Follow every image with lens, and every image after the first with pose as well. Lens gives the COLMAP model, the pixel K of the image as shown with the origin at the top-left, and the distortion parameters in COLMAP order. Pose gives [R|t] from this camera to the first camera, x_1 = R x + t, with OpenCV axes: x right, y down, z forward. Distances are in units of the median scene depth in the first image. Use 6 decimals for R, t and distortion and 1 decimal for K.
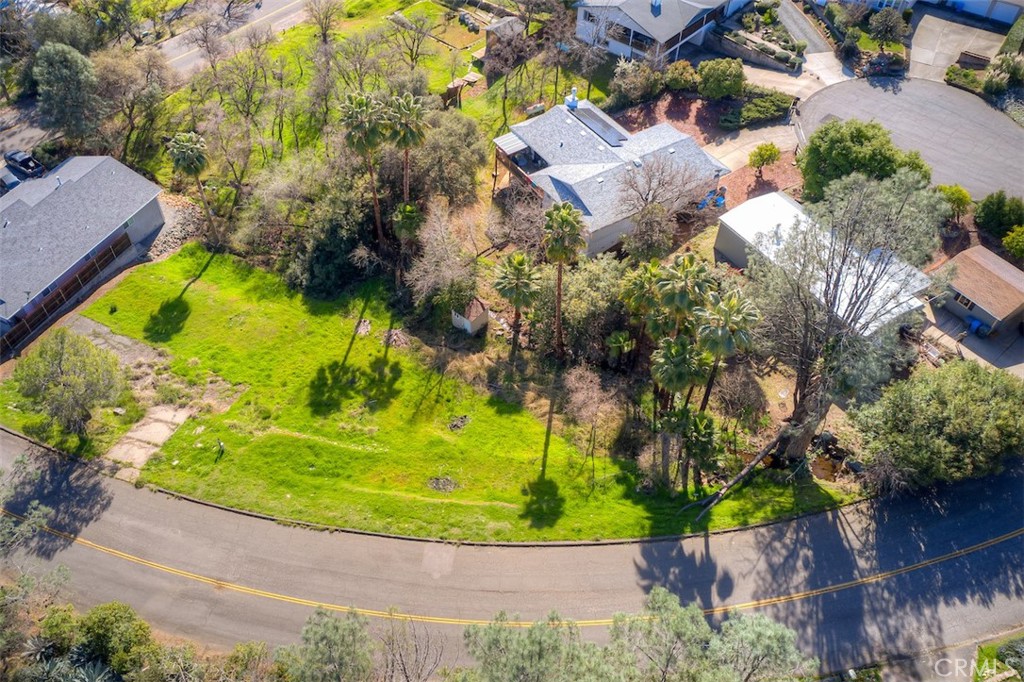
lens RADIAL K [[870.5, 0, 511.4], [0, 870.5, 335.7], [0, 0, 1]] dist [-0.031310, 0.052854]
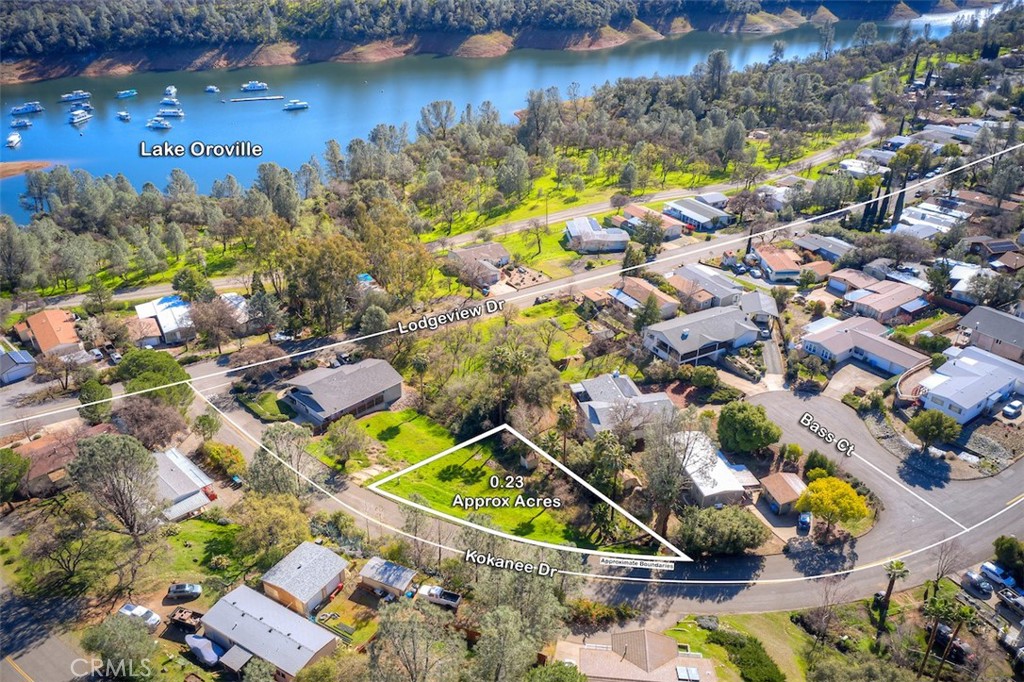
lens RADIAL K [[870.5, 0, 511.4], [0, 870.5, 335.7], [0, 0, 1]] dist [-0.031310, 0.052854]
pose [[0.949668, 0.151409, -0.274236, 0.351039], [-0.235104, 0.923027, -0.304544, 0.277182], [0.207016, 0.353690, 0.912166, -0.780927]]
